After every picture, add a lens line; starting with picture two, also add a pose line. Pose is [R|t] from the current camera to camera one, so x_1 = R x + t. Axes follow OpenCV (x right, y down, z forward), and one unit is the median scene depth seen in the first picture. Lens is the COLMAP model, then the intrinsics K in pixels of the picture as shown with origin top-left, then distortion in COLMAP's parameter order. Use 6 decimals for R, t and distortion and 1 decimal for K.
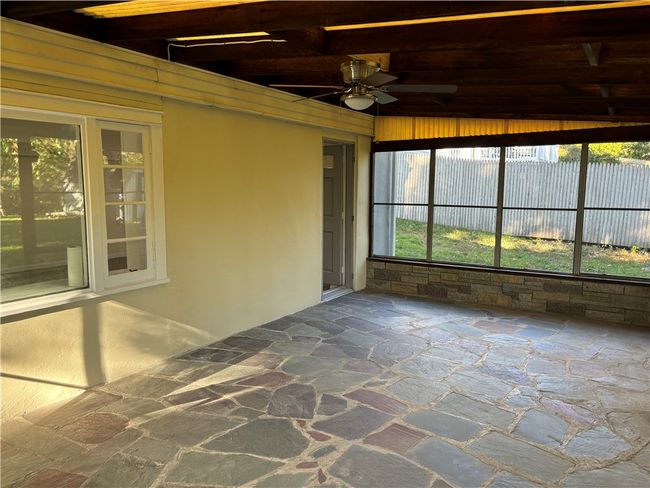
lens RADIAL K [[492.7, 0, 324.6], [0, 492.7, 246.5], [0, 0, 1]] dist [0.033704, -0.008567]
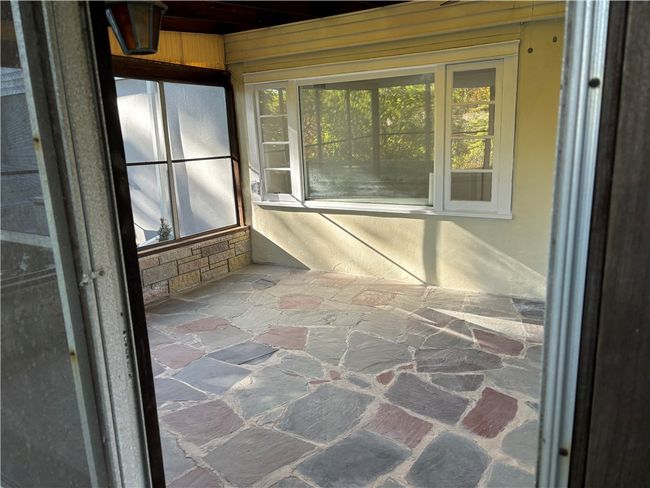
lens RADIAL K [[492.7, 0, 325.3], [0, 492.7, 243.7], [0, 0, 1]] dist [0.033704, -0.008567]
pose [[0.008956, 0.216251, -0.976297, 0.759130], [-0.095247, 0.972081, 0.214444, -0.066228], [0.995413, 0.091069, 0.029303, 0.701787]]
